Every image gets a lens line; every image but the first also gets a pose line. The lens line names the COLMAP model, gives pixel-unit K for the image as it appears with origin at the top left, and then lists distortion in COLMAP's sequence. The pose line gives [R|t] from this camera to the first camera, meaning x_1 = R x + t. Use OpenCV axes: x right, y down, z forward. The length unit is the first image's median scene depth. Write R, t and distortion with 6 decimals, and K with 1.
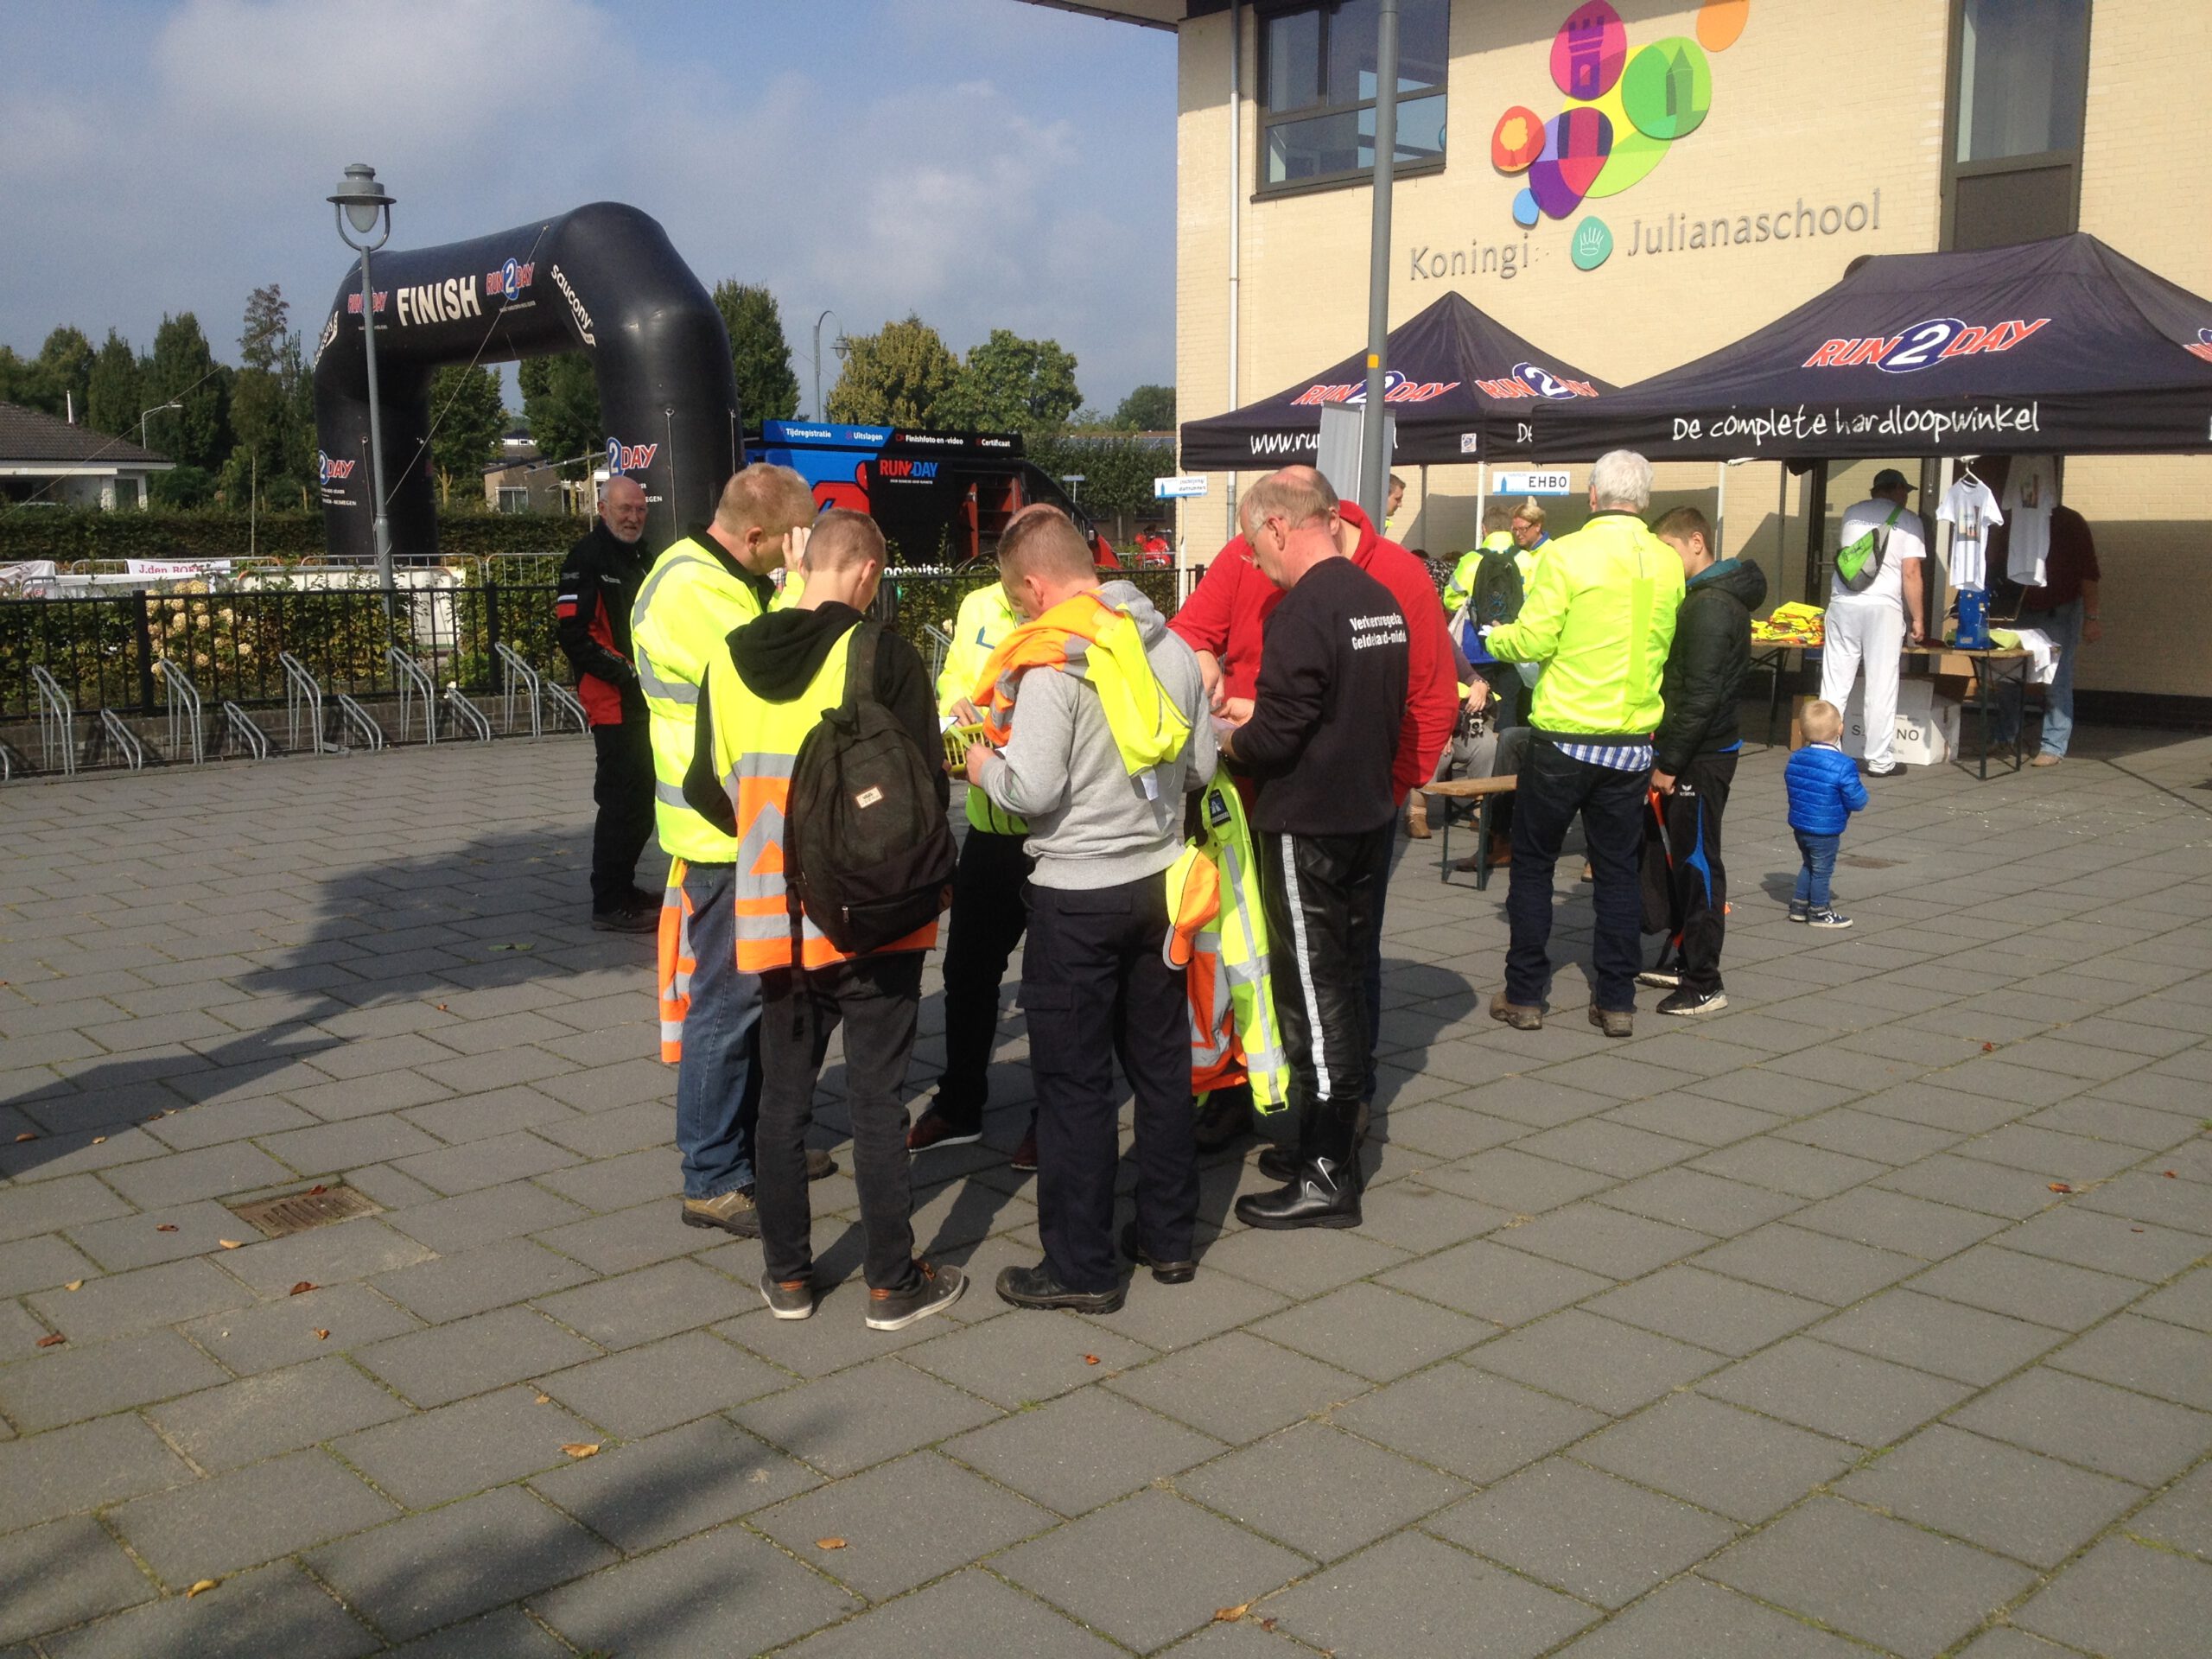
lens RADIAL K [[2064.9, 0, 1113.0], [0, 2064.9, 851.5], [0, 0, 1]] dist [0.194308, -0.485775]
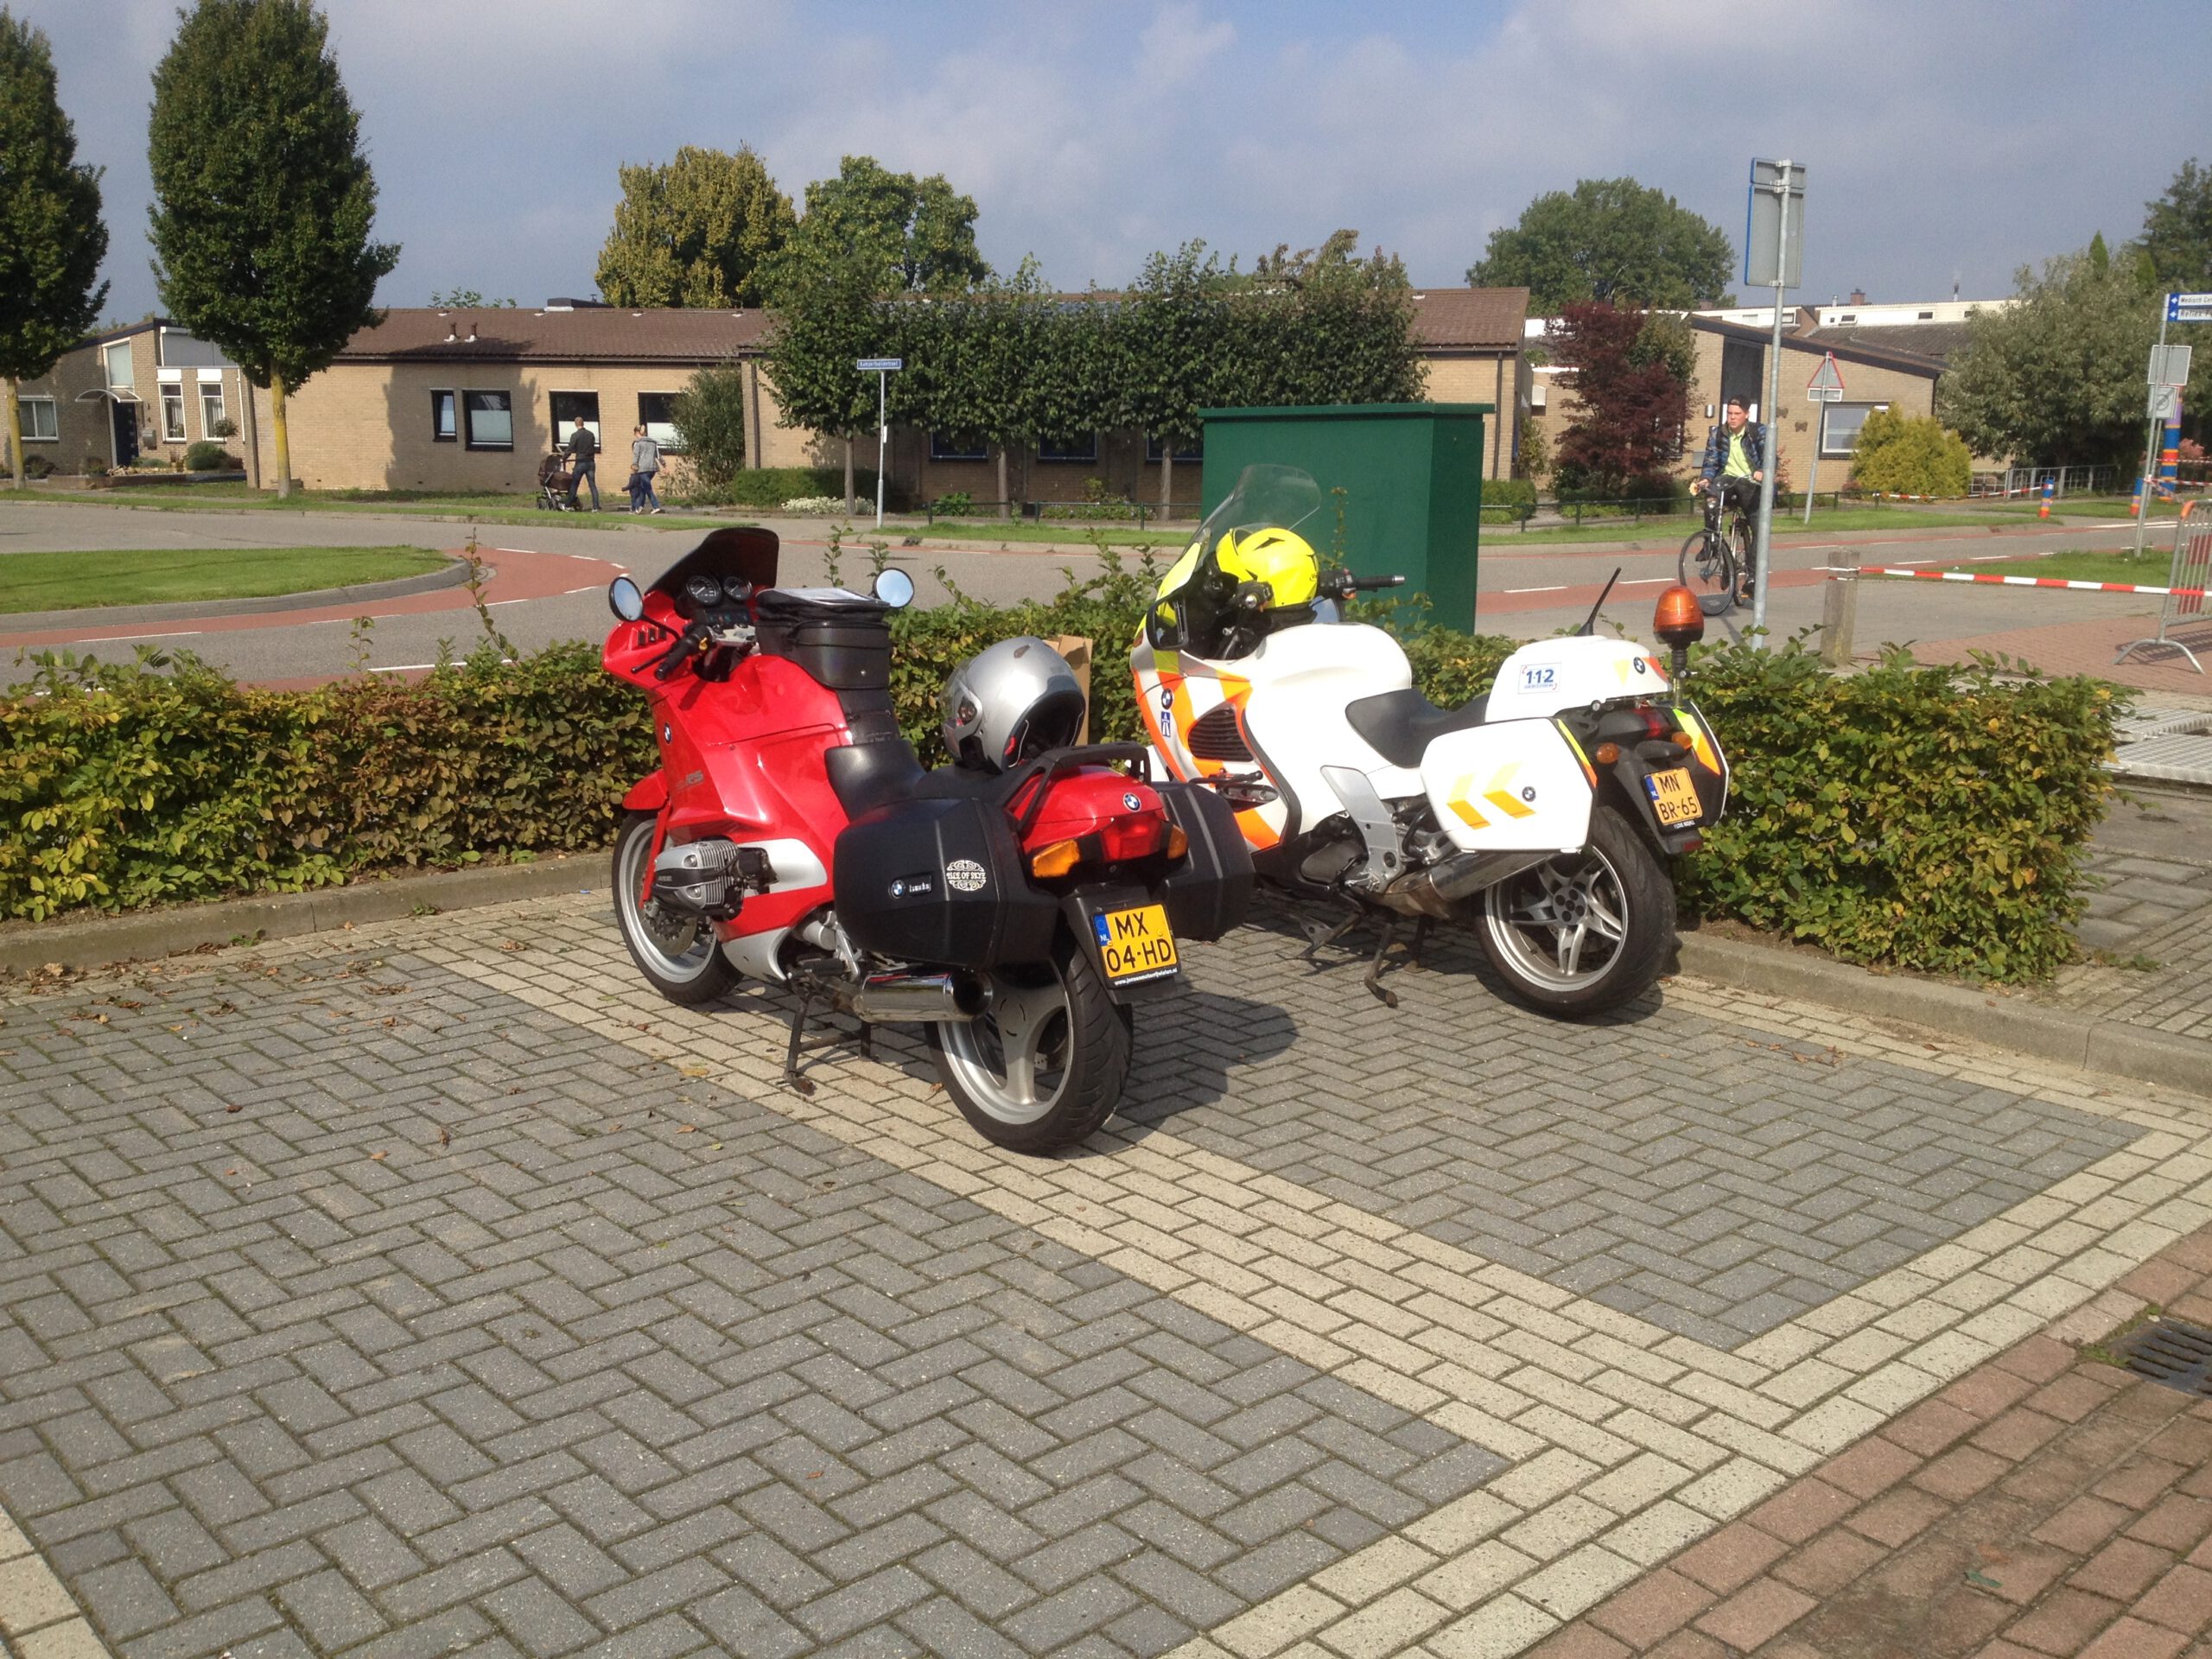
lens RADIAL K [[2064.9, 0, 1113.0], [0, 2064.9, 851.5], [0, 0, 1]] dist [0.194308, -0.485775]
pose [[0.999826, 0.008228, 0.016736, 0.015428], [-0.008715, 0.999535, 0.029227, -0.056770], [-0.016488, -0.029367, 0.999433, 0.350249]]
